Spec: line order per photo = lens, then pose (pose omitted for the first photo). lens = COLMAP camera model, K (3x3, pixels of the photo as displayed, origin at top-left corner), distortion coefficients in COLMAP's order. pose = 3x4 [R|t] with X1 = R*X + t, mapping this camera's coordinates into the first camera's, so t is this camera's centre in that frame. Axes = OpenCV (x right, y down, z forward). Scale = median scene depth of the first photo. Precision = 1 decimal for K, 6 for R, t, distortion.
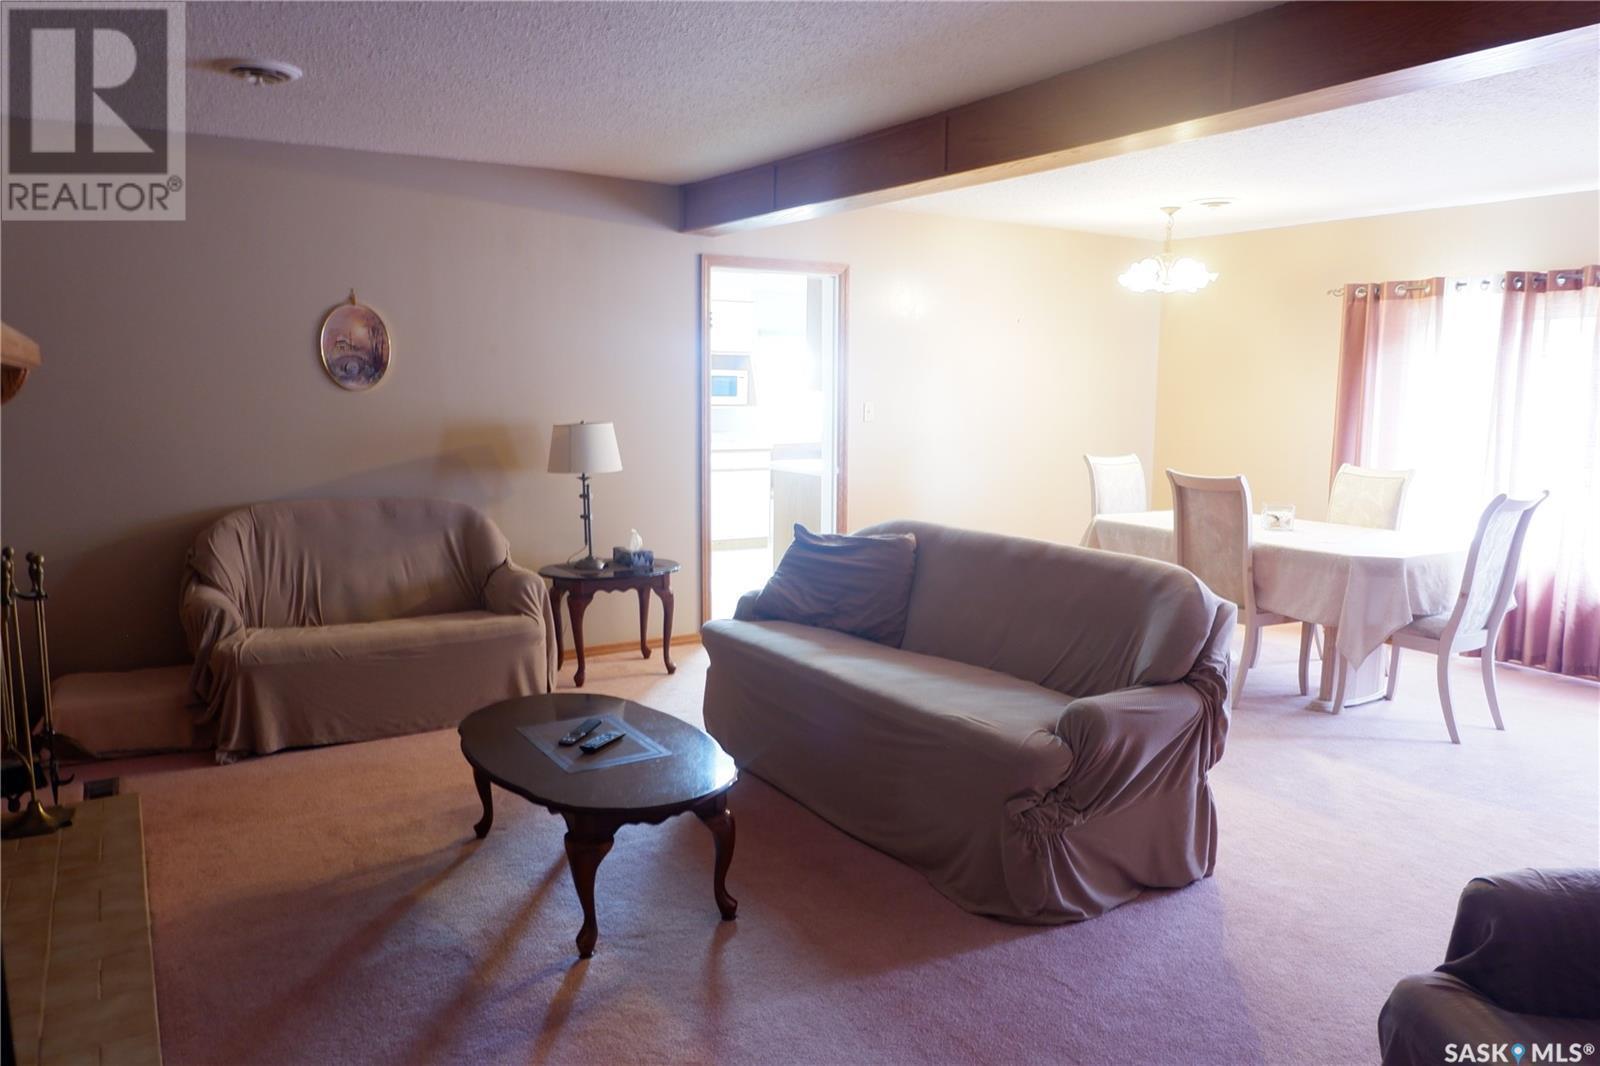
lens RADIAL K [[1134.7, 0, 804.4], [0, 1134.7, 536.0], [0, 0, 1]] dist [-0.035046, 0.029798]
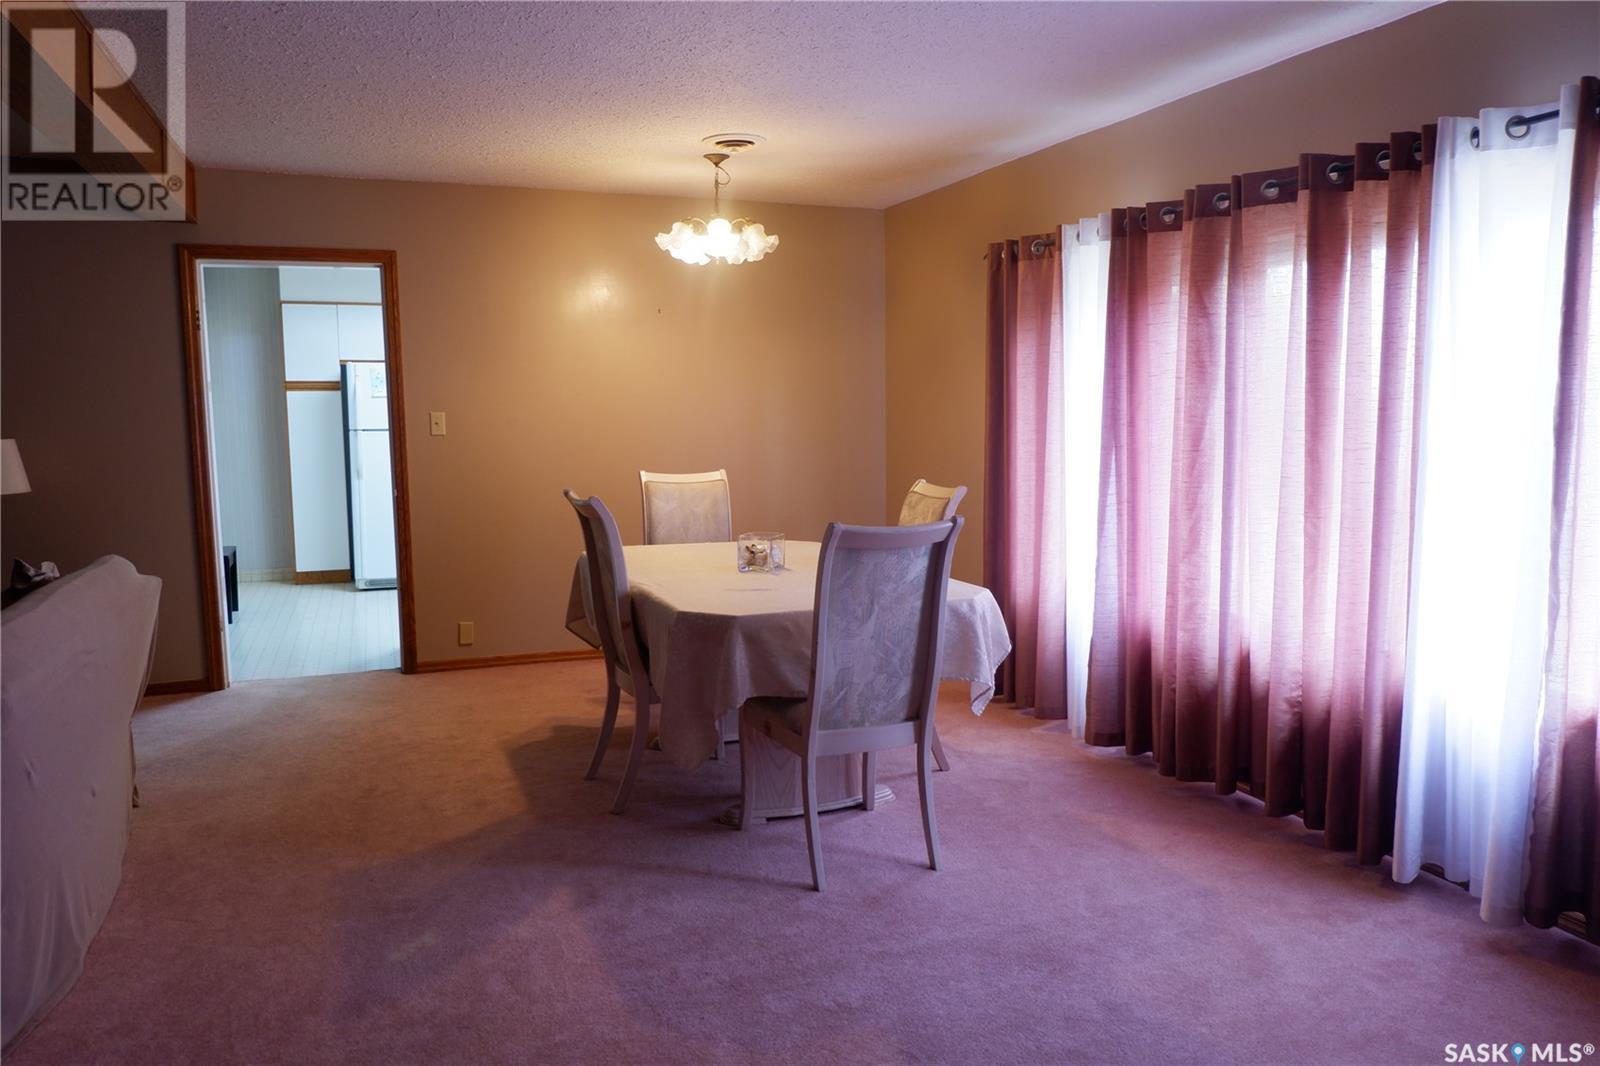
lens RADIAL K [[1131.0, 0, 800.0], [0, 1131.0, 533.0], [0, 0, 1]] dist [-0.036679, 0.002963]
pose [[0.982488, 0.002030, -0.186314, 0.551922], [-0.005857, 0.999783, -0.019991, -0.013789], [0.186233, 0.020732, 0.982287, 0.257260]]
